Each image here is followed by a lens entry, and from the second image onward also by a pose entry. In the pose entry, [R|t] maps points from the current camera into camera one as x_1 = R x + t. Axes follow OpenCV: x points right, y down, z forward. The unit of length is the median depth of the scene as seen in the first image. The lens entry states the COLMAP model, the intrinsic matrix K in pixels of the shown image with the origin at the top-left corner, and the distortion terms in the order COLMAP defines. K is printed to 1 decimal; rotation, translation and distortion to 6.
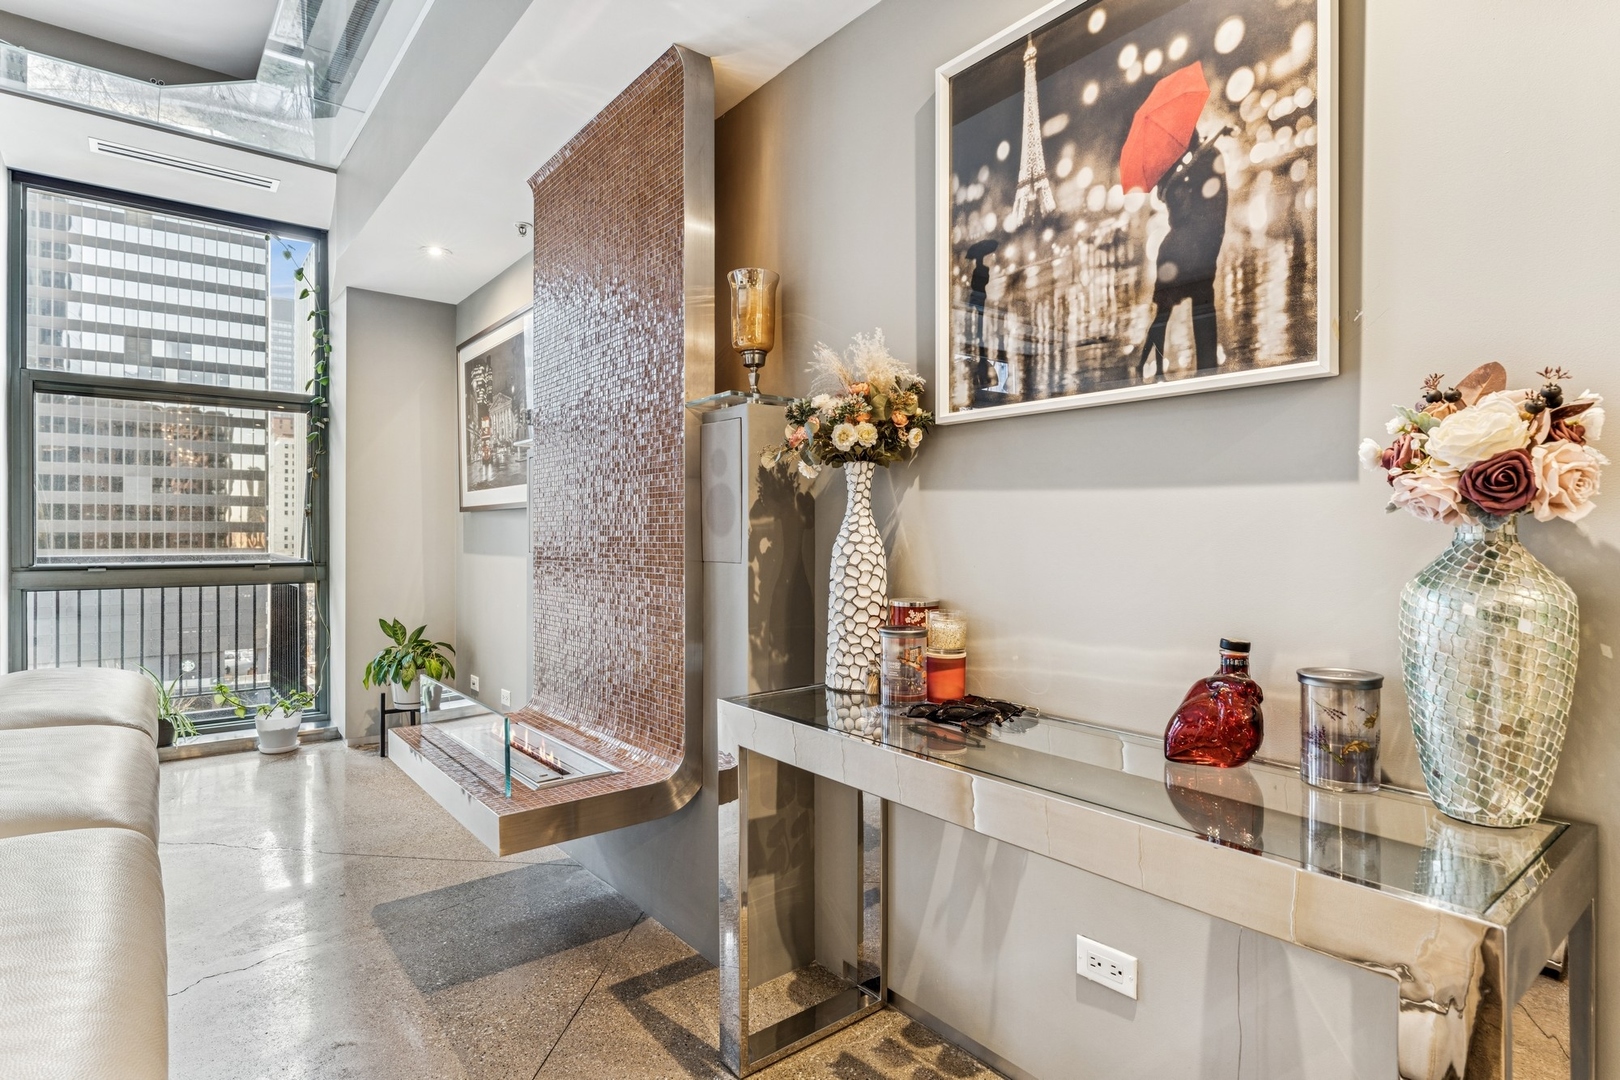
lens RADIAL K [[829.8, 0, 796.0], [0, 829.8, 536.9], [0, 0, 1]] dist [-0.001101, -0.001491]
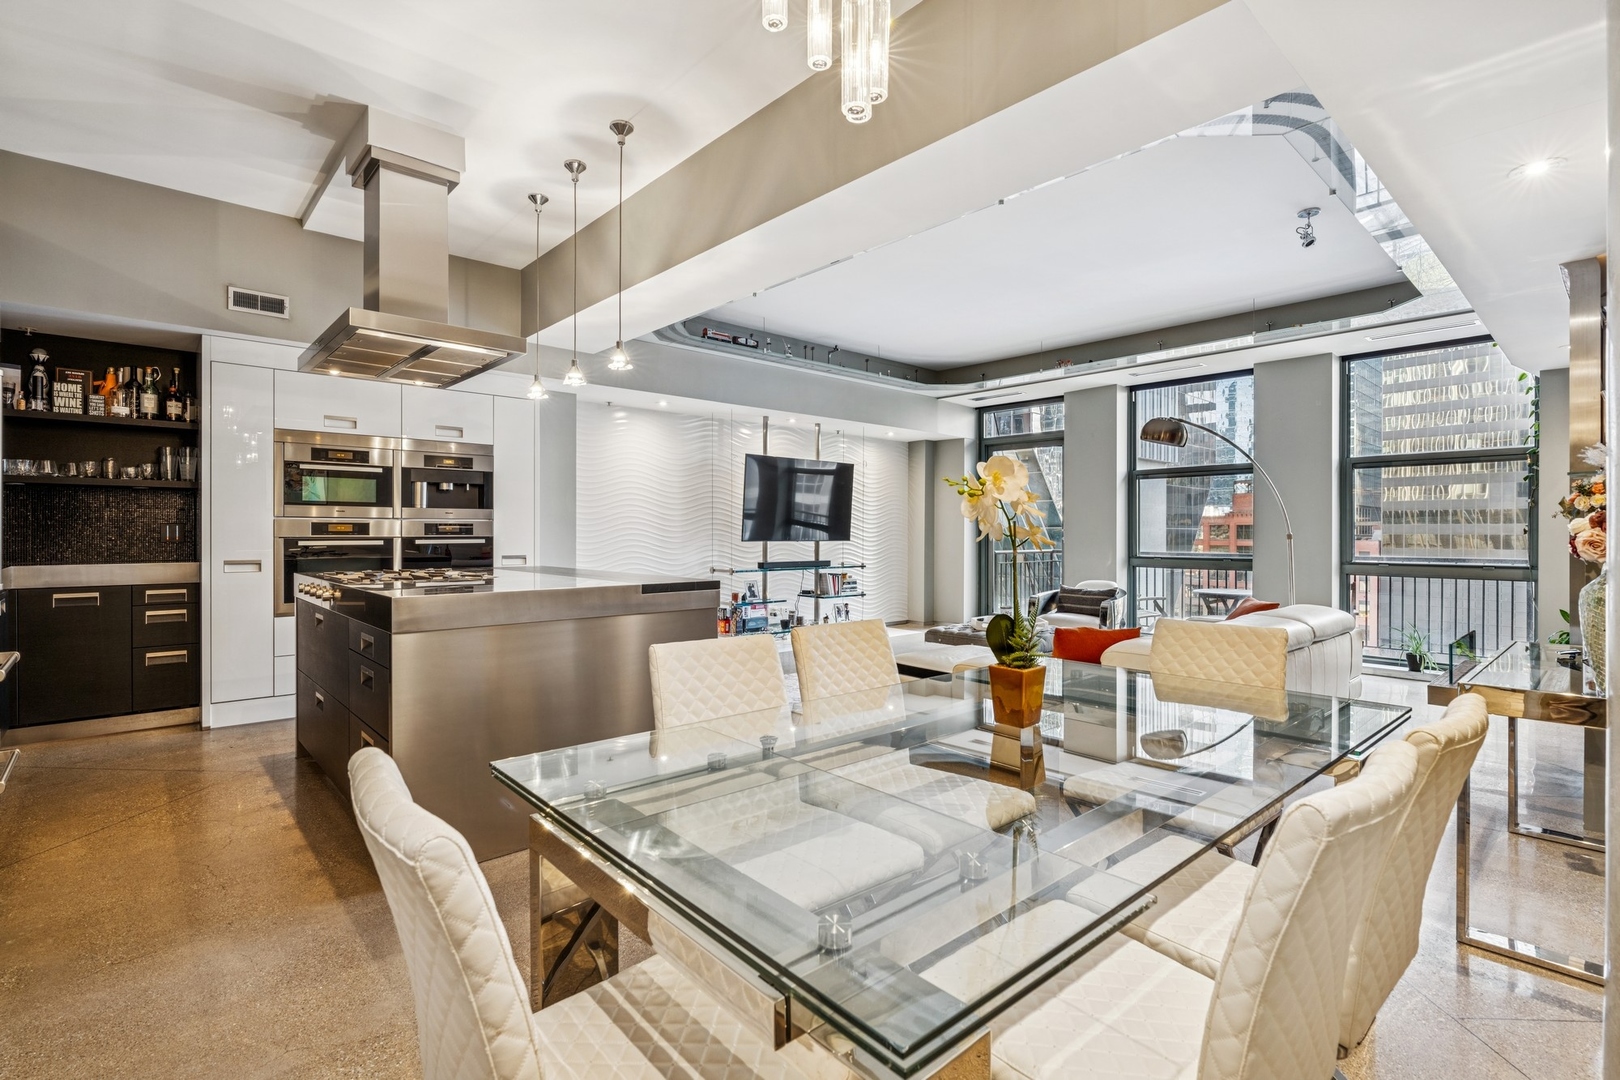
lens RADIAL K [[756.3, 0, 814.2], [0, 756.3, 533.6], [0, 0, 1]] dist [-0.003844, 0.001710]
pose [[0.063885, 0.000758, -0.997957, 1.453351], [-0.006407, 0.999979, 0.000349, -0.045435], [0.997937, 0.006371, 0.063888, -0.674454]]
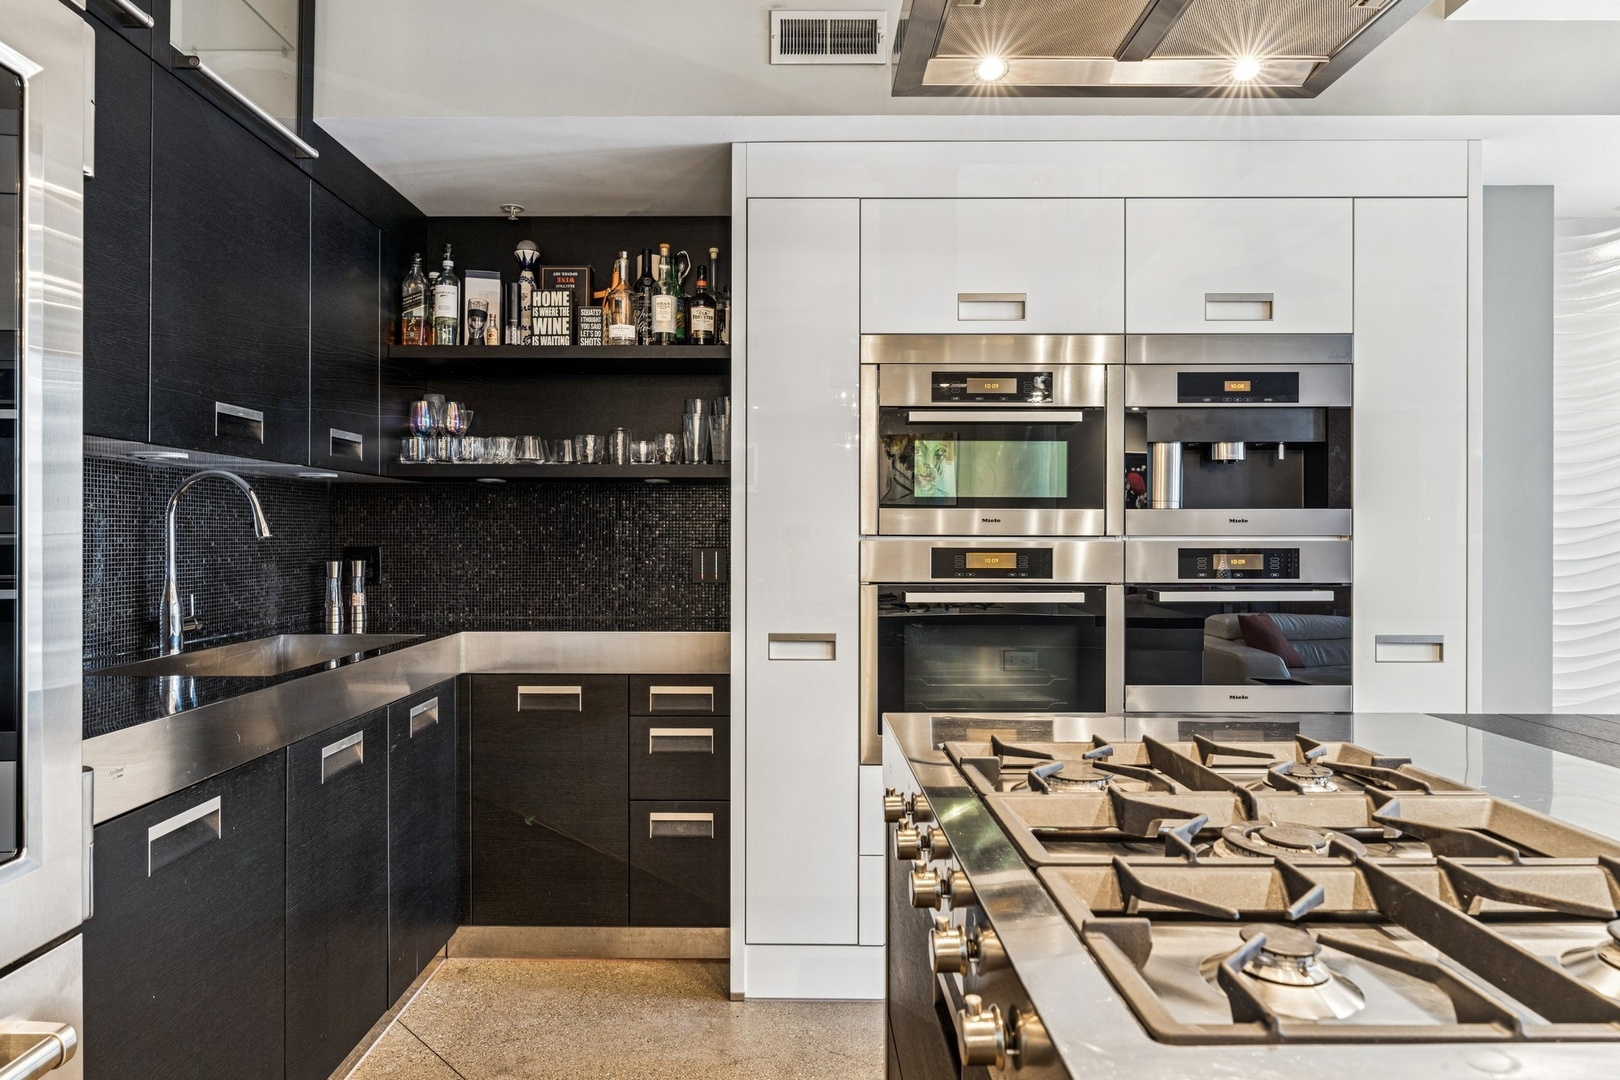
lens RADIAL K [[972.2, 0, 779.0], [0, 972.2, 540.4], [0, 0, 1]] dist [0.002274, 0.001470]
pose [[-0.634750, -0.002936, -0.772712, 0.012114], [-0.007135, 0.999972, 0.002062, -0.083819], [0.772684, 0.006822, -0.634754, -1.492434]]
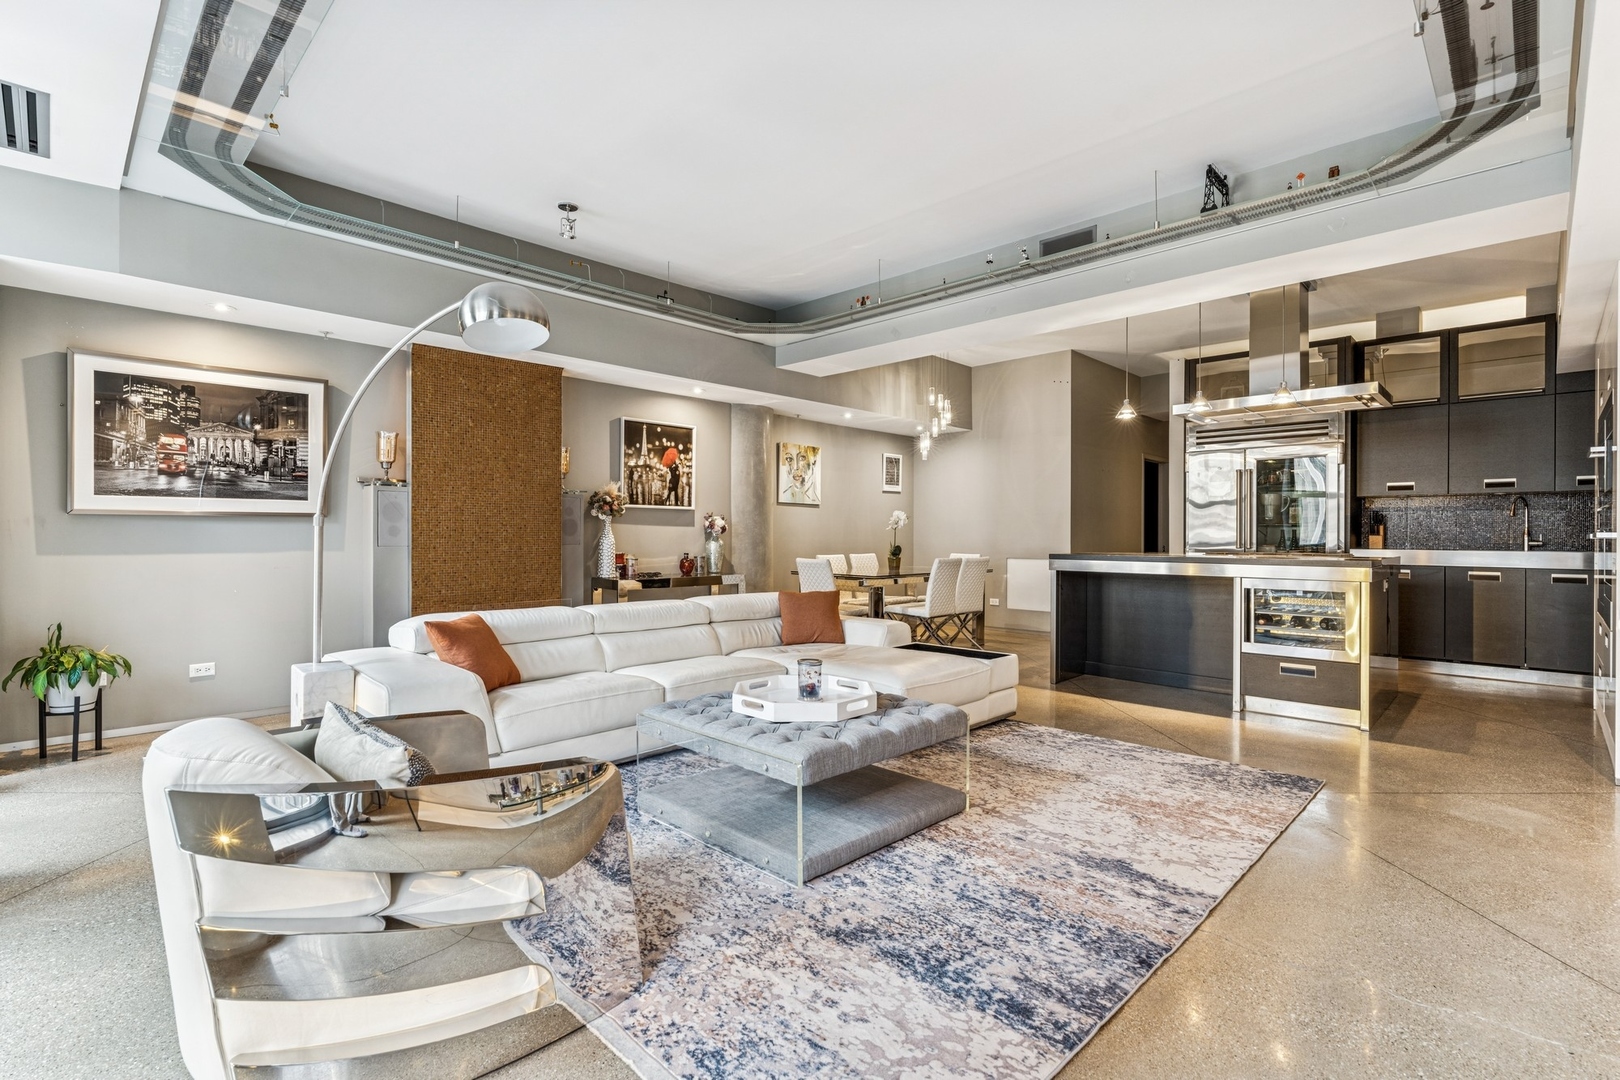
lens RADIAL K [[756.3, 0, 804.8], [0, 756.3, 532.7], [0, 0, 1]] dist [-0.003844, 0.001710]
pose [[-0.120828, -0.000751, 0.992673, -3.261140], [0.000844, 0.999999, 0.000859, -0.017047], [-0.992673, 0.000942, -0.120827, 0.542579]]
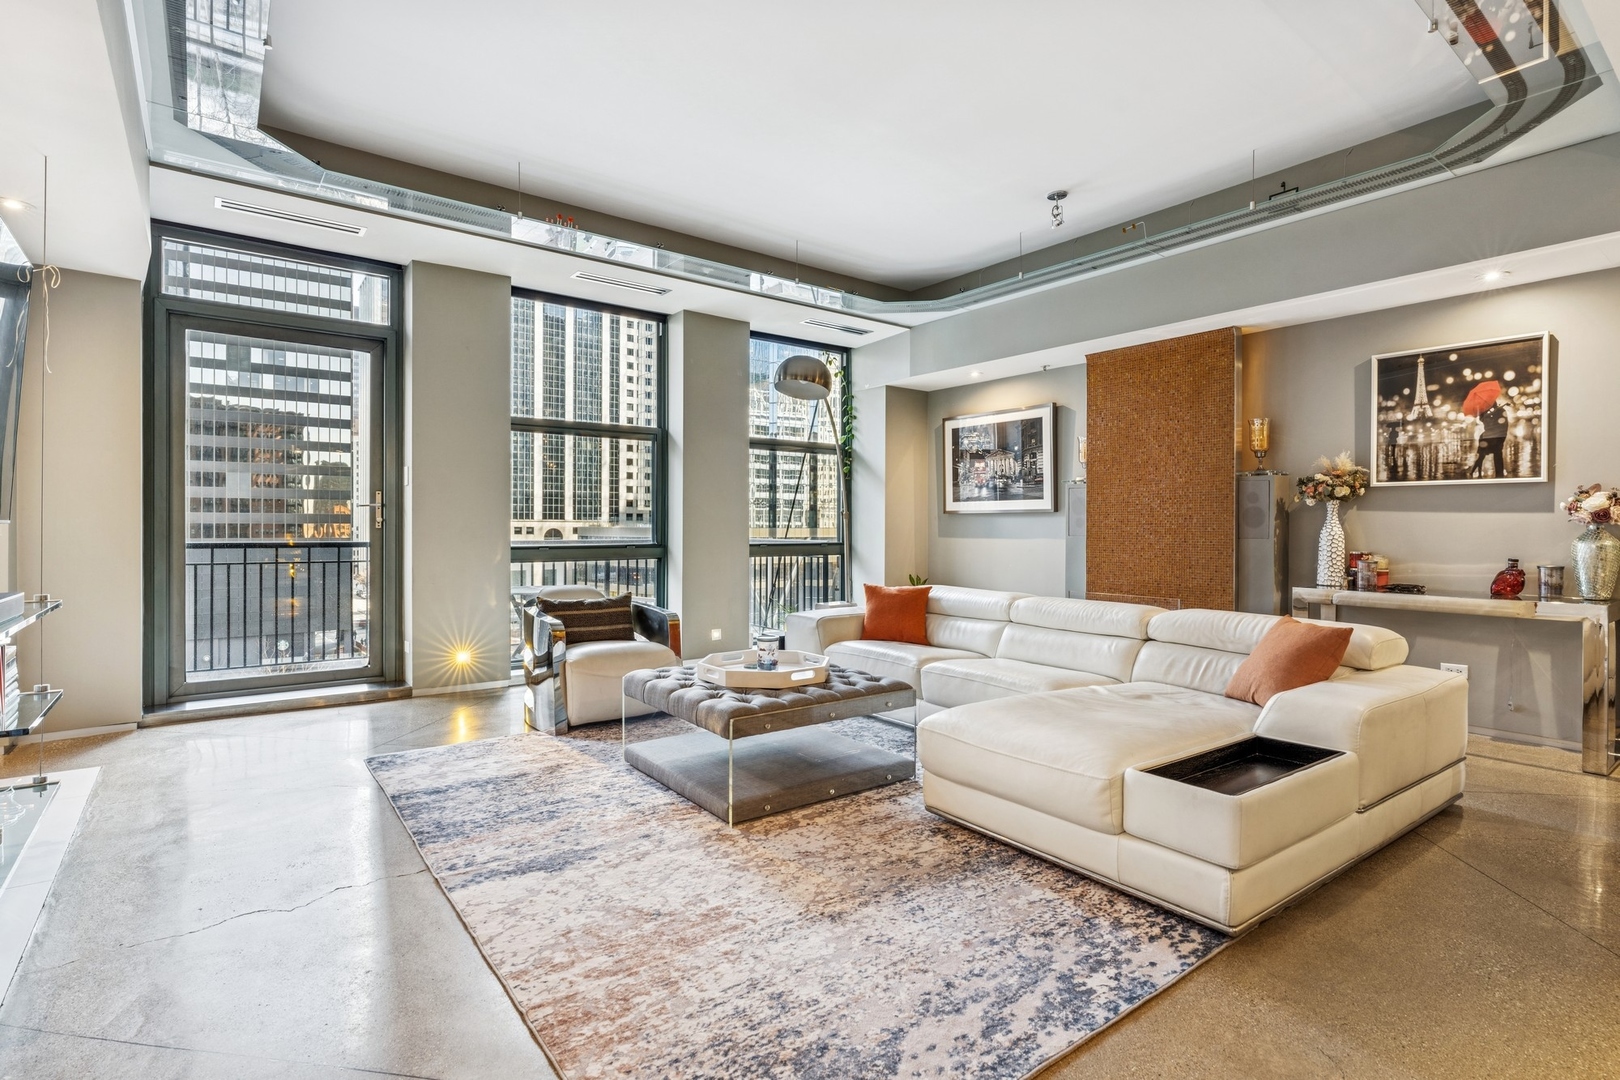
lens RADIAL K [[785.5, 0, 801.6], [0, 785.5, 531.7], [0, 0, 1]] dist [-0.007063, 0.002390]
pose [[0.999643, 0.002075, -0.026642, -1.521797], [-0.001967, 0.999990, 0.004063, 0.003942], [0.026650, -0.004009, 0.999637, -1.506777]]
